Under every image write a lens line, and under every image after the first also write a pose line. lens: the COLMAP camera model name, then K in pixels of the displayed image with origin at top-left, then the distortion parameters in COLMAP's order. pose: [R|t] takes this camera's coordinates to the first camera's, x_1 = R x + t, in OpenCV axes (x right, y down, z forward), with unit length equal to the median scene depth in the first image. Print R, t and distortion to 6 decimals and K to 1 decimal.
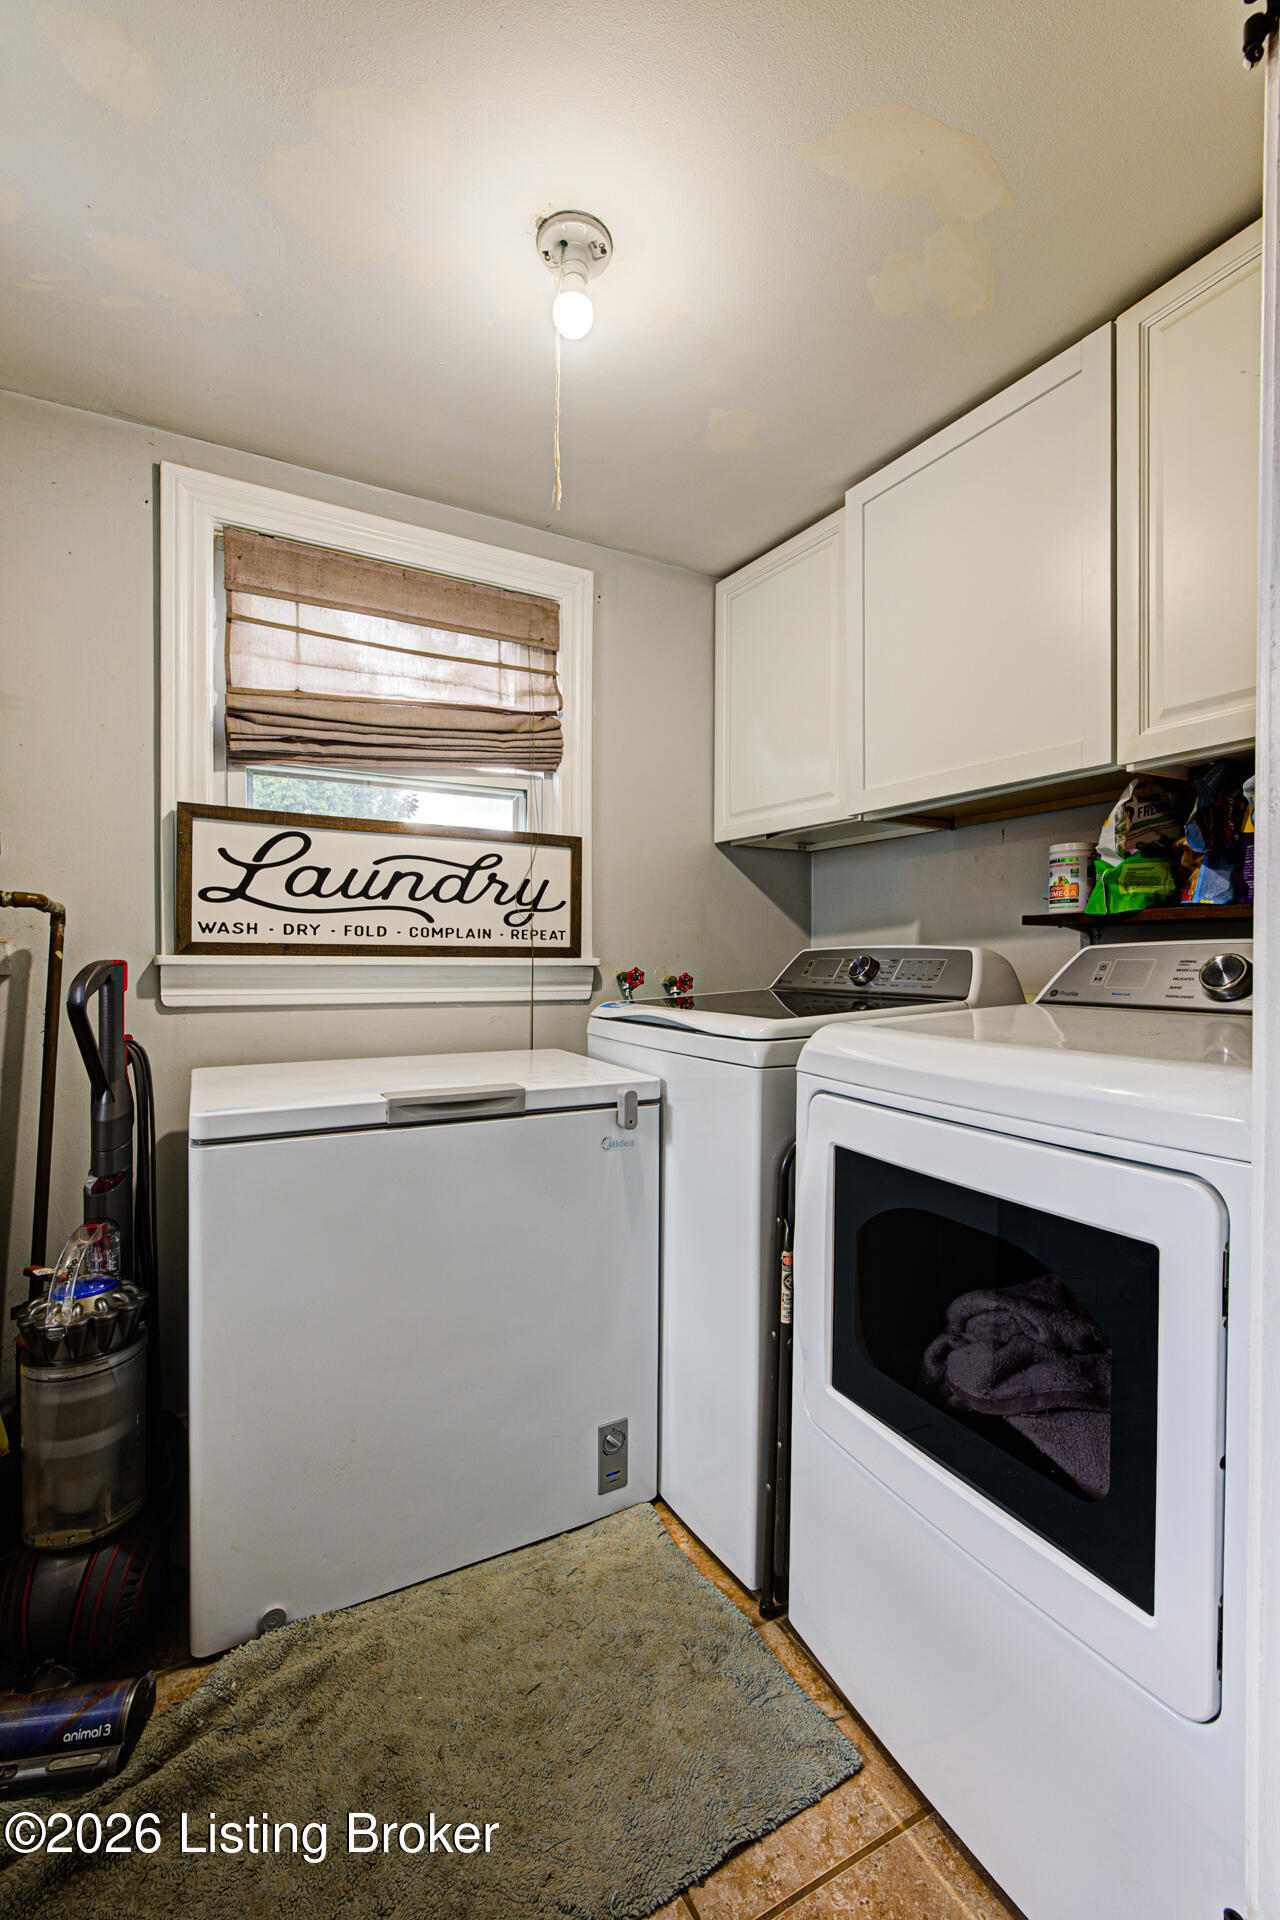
lens RADIAL K [[801.5, 0, 629.8], [0, 801.5, 952.7], [0, 0, 1]] dist [-0.002871, 0.000494]
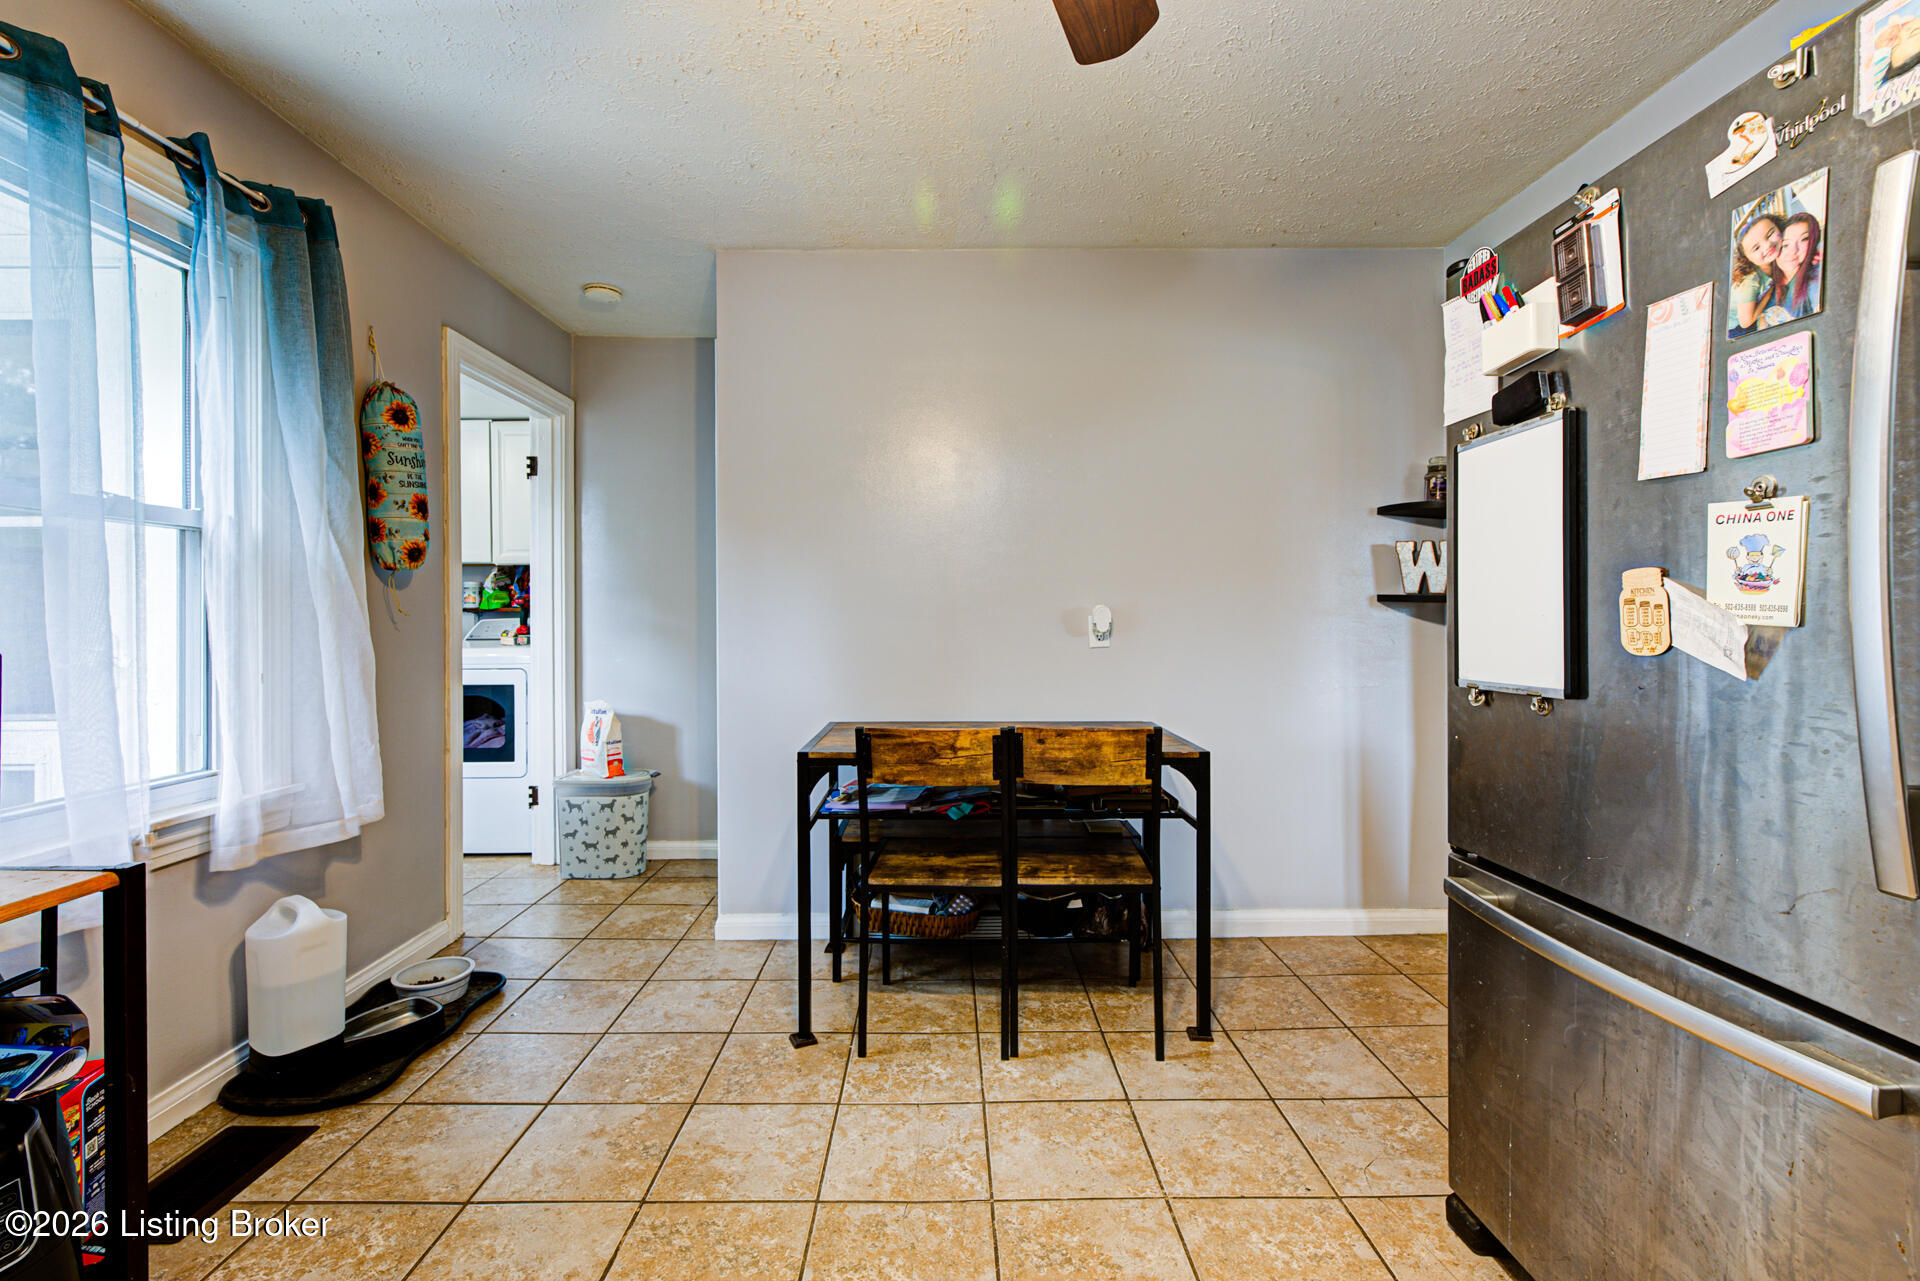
lens RADIAL K [[887.2, 0, 949.8], [0, 887.2, 632.9], [0, 0, 1]] dist [-0.000974, 0.000248]
pose [[0.455483, -0.018878, 0.890044, -1.637443], [0.017789, 0.999769, 0.012101, 0.033788], [-0.890067, 0.010321, 0.455713, -2.132302]]
